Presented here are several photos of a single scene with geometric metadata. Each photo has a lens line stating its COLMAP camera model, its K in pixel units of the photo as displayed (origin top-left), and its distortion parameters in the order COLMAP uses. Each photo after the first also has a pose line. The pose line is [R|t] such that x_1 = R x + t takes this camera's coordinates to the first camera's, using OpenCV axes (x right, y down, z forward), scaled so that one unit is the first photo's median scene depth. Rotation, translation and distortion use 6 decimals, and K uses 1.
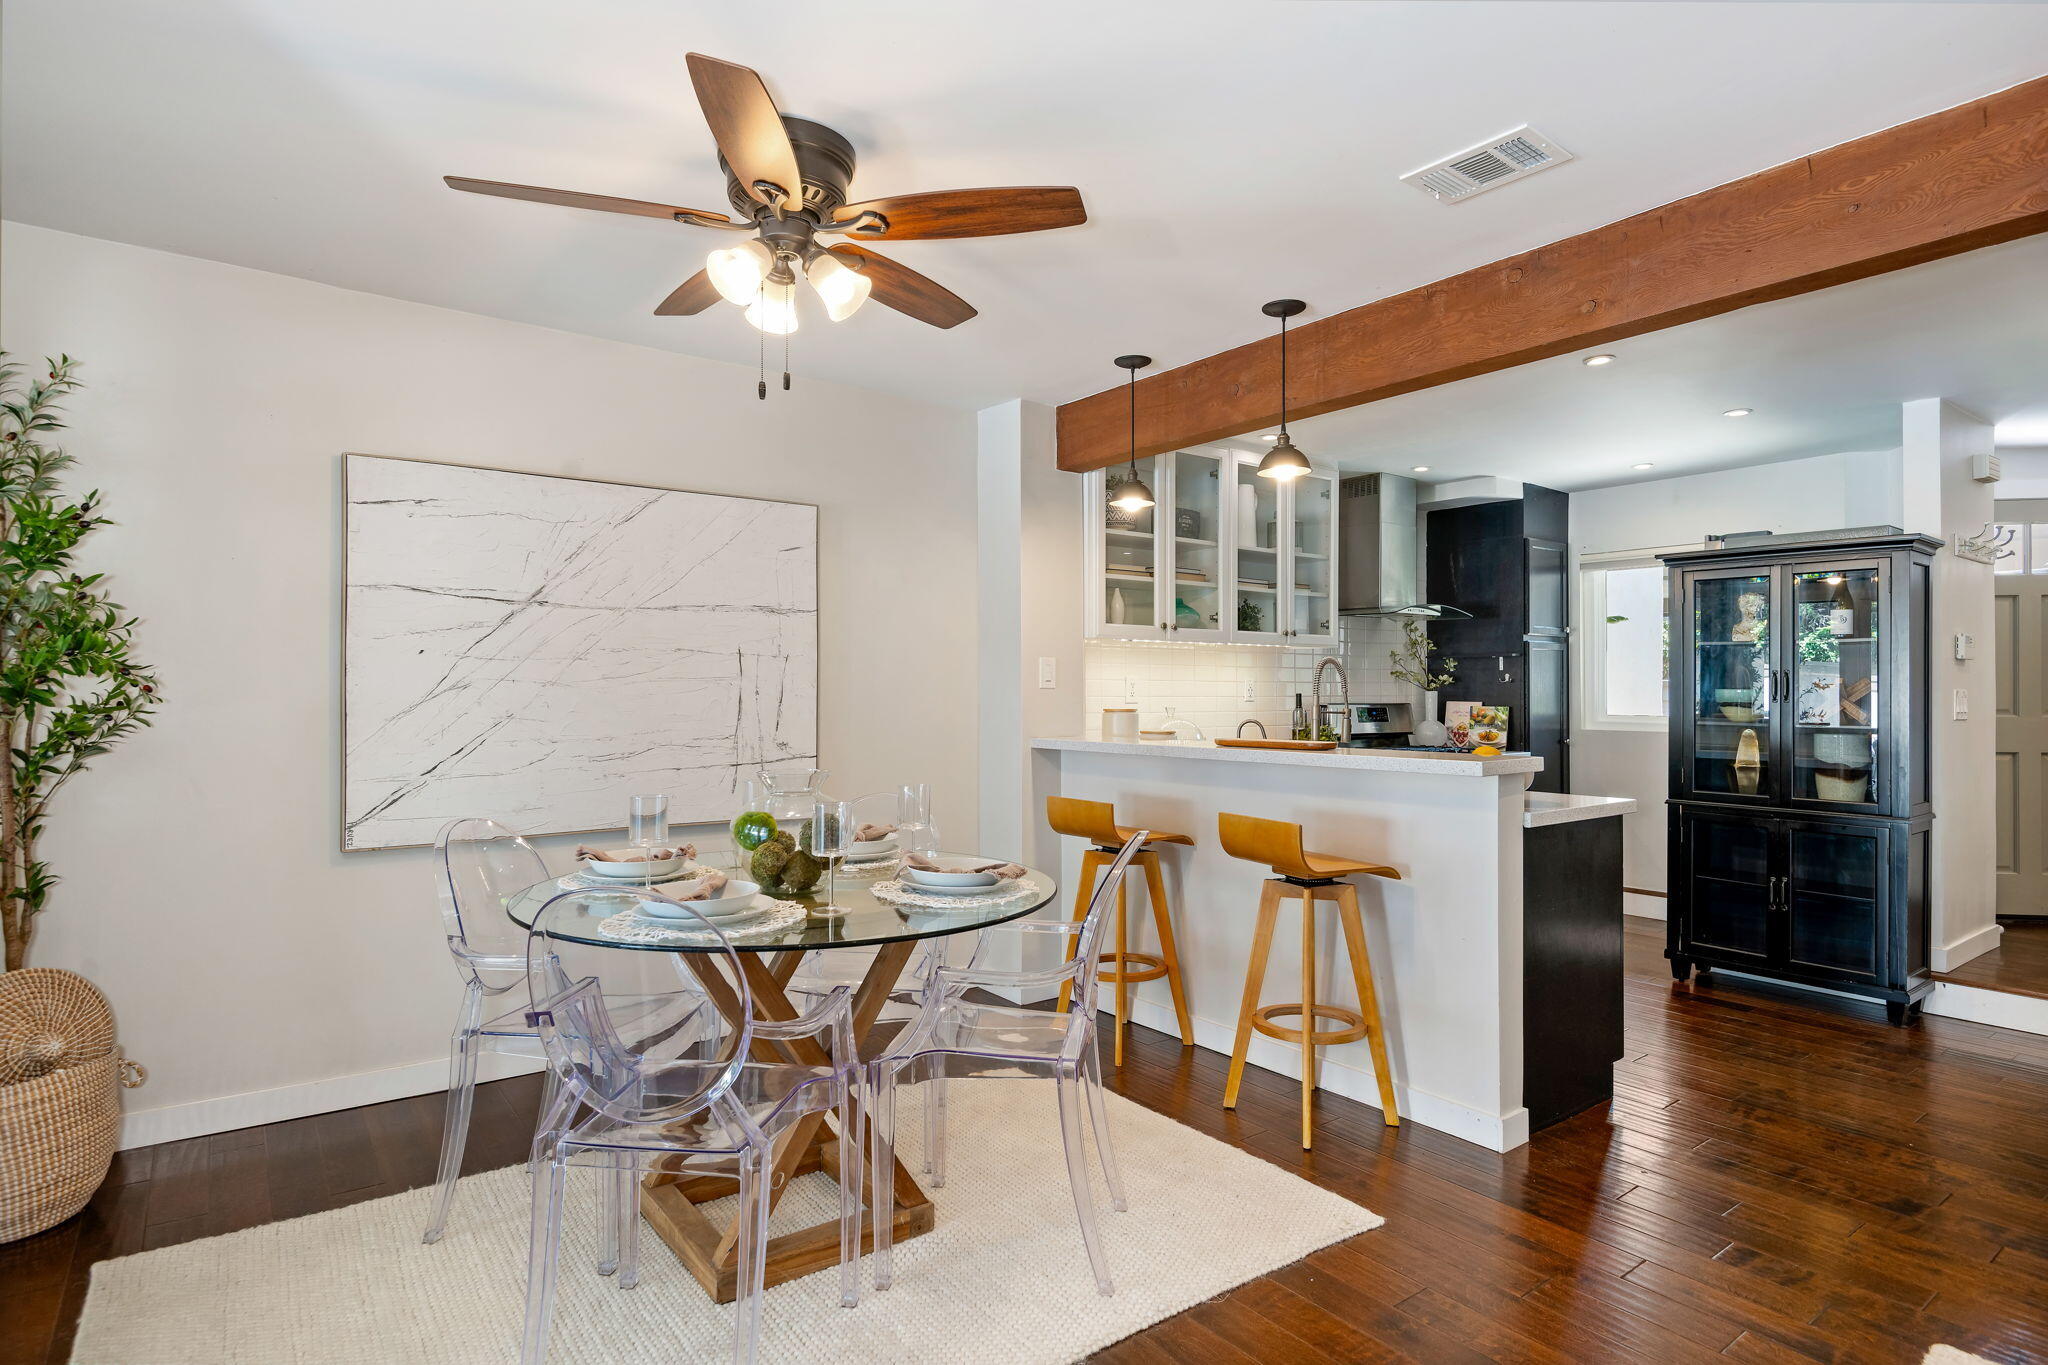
lens RADIAL K [[1094.3, 0, 1020.9], [0, 1094.3, 677.9], [0, 0, 1]] dist [0.005547, 0.000352]
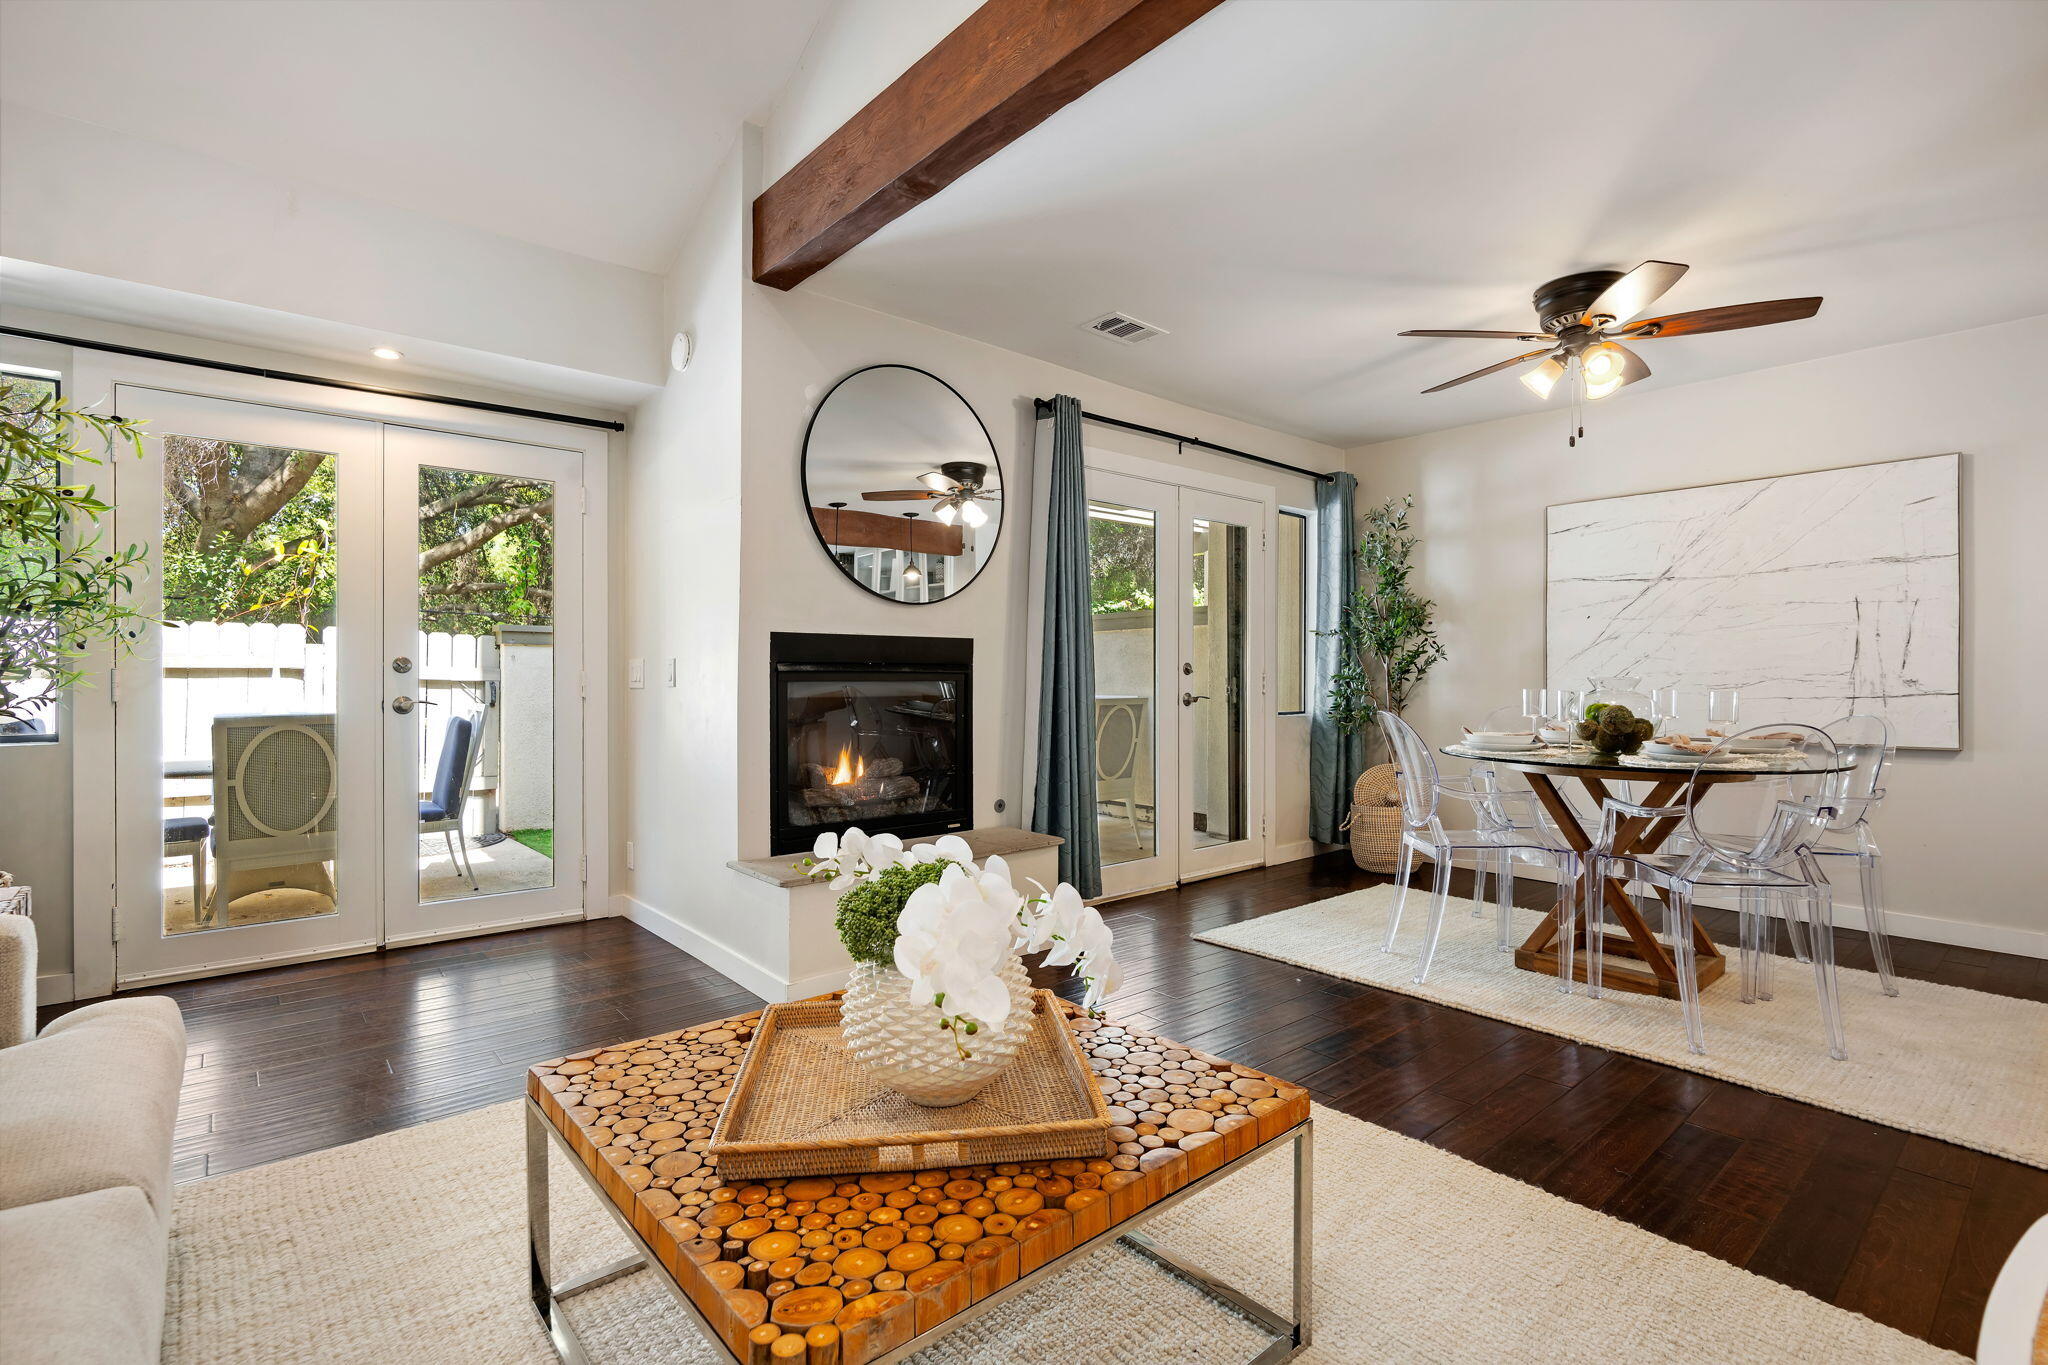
lens RADIAL K [[953.9, 0, 1025.4], [0, 953.9, 679.7], [0, 0, 1]] dist [-0.000237, -0.003016]
pose [[0.063579, -0.000331, -0.997977, 0.632420], [0.010778, 0.999942, 0.000355, 0.046186], [0.997919, -0.010779, 0.063579, 0.054001]]
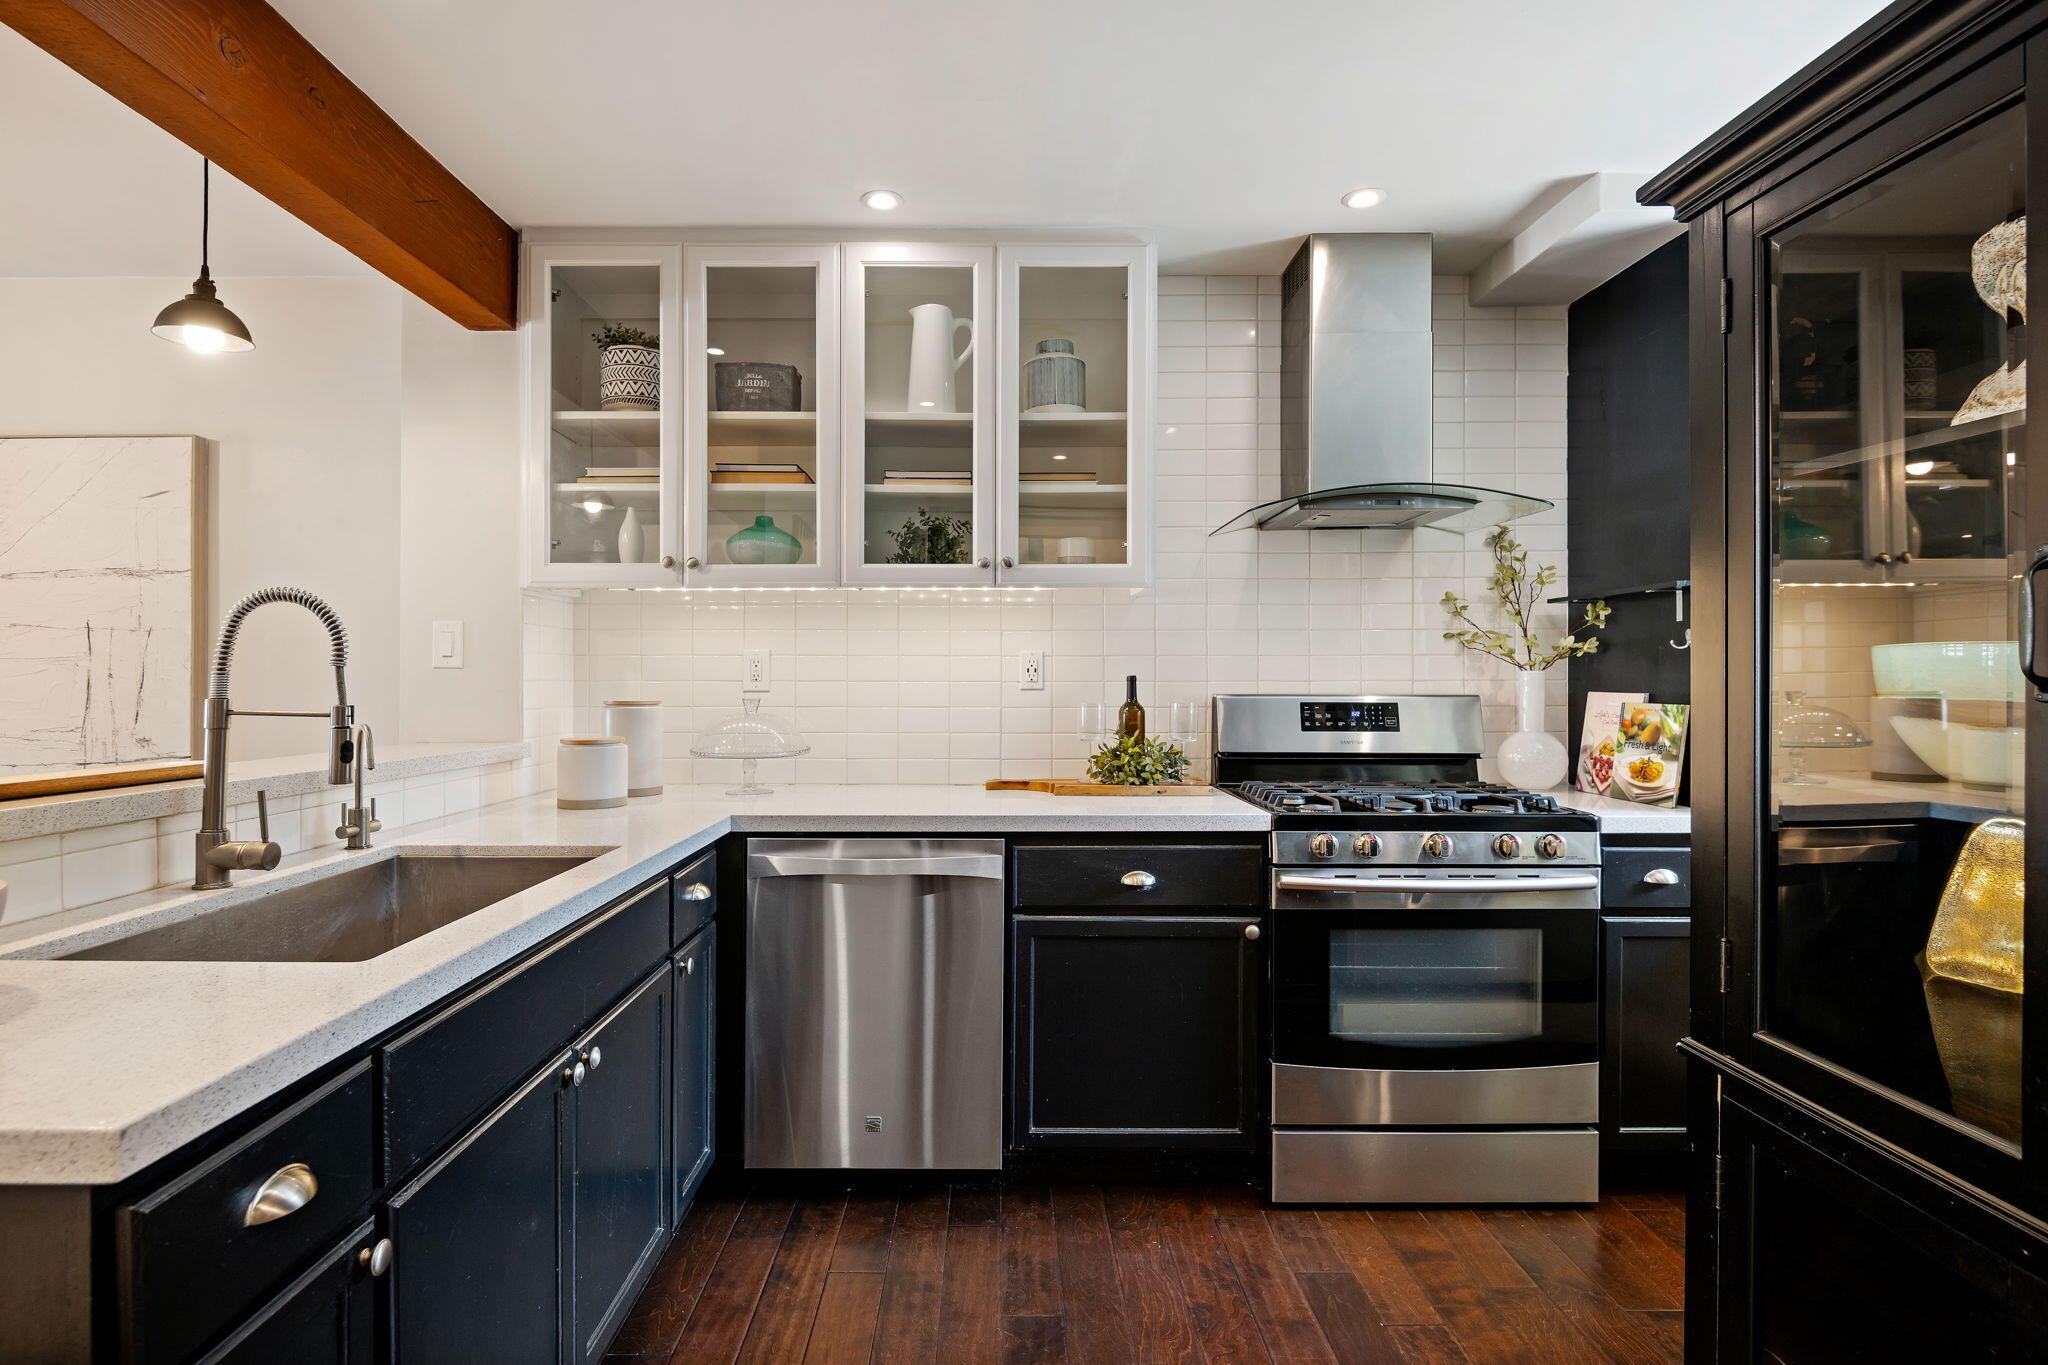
lens RADIAL K [[953.9, 0, 1024.9], [0, 953.9, 681.6], [0, 0, 1]] dist [-0.000237, -0.003016]
pose [[0.796821, -0.003111, -0.604208, 0.668795], [0.008877, 0.999939, 0.006559, 0.017872], [0.604150, -0.010590, 0.796800, 0.784191]]
